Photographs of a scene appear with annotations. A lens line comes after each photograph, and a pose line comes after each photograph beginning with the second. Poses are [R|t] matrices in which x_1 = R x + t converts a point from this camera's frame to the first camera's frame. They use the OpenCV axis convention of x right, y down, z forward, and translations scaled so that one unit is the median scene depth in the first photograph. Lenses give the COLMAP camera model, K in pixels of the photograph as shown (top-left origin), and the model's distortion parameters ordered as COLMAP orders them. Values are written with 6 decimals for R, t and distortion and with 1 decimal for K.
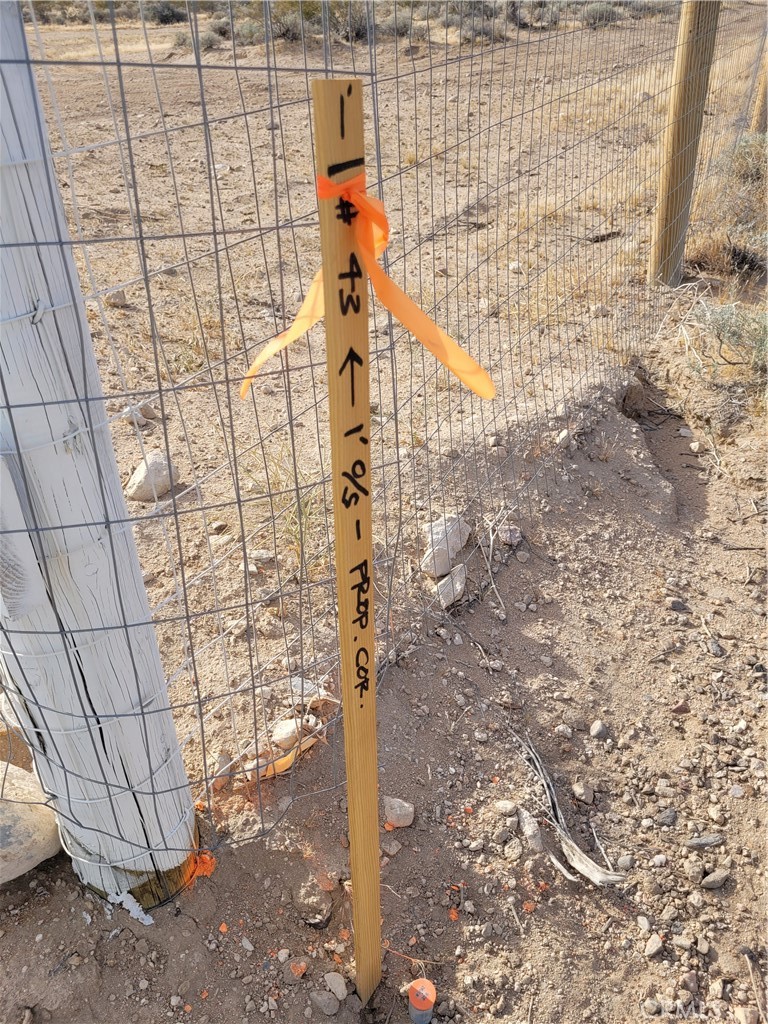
lens RADIAL K [[786.2, 0, 386.7], [0, 786.2, 532.5], [0, 0, 1]] dist [0.035529, -0.032040]
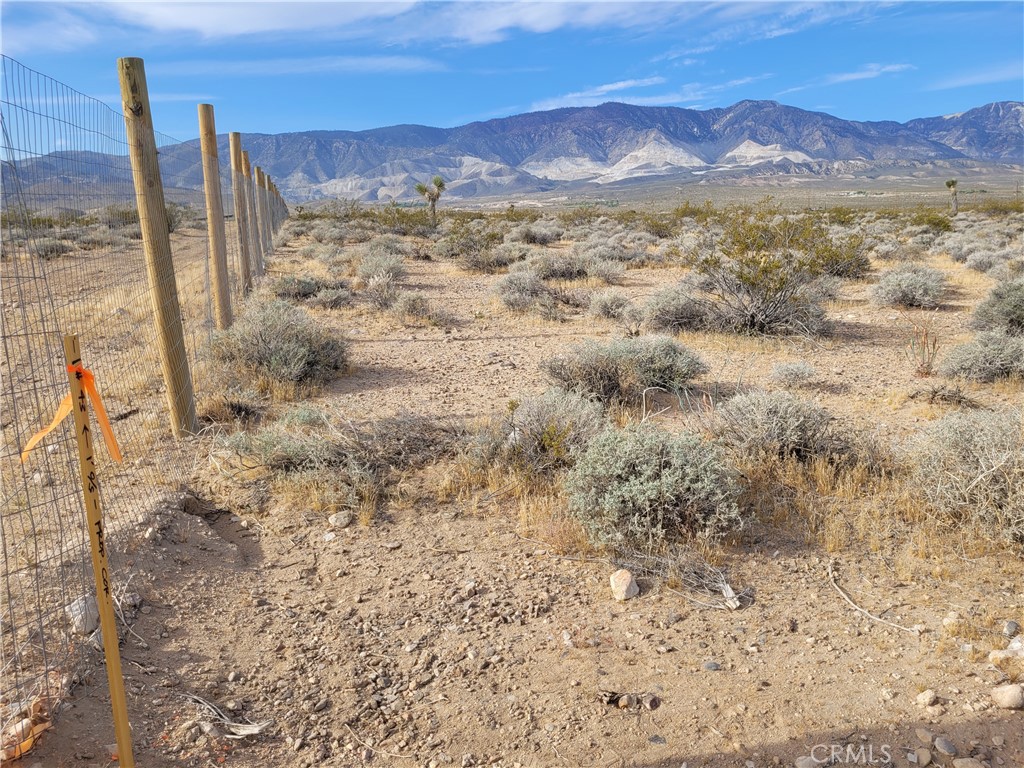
lens RADIAL K [[786.2, 0, 526.1], [0, 786.2, 360.7], [0, 0, 1]] dist [0.035529, -0.032040]
pose [[0.721229, -0.127466, 0.680868, -0.361839], [0.397460, 0.881171, -0.256055, 0.399307], [-0.567323, 0.455292, 0.686188, -0.824236]]
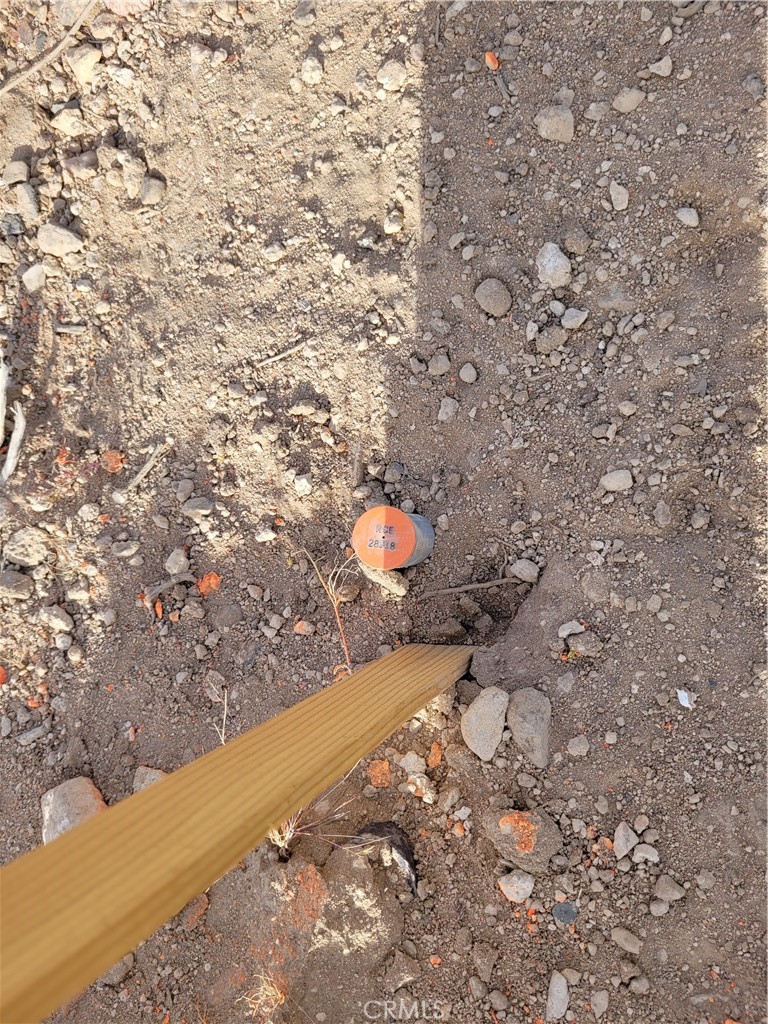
lens RADIAL K [[786.2, 0, 383.2], [0, 786.2, 516.7], [0, 0, 1]] dist [0.035529, -0.032040]
pose [[-0.551955, -0.813719, 0.182225, -0.019157], [0.699937, -0.333323, 0.631652, 0.266764], [-0.453248, 0.476190, 0.753532, 0.567622]]
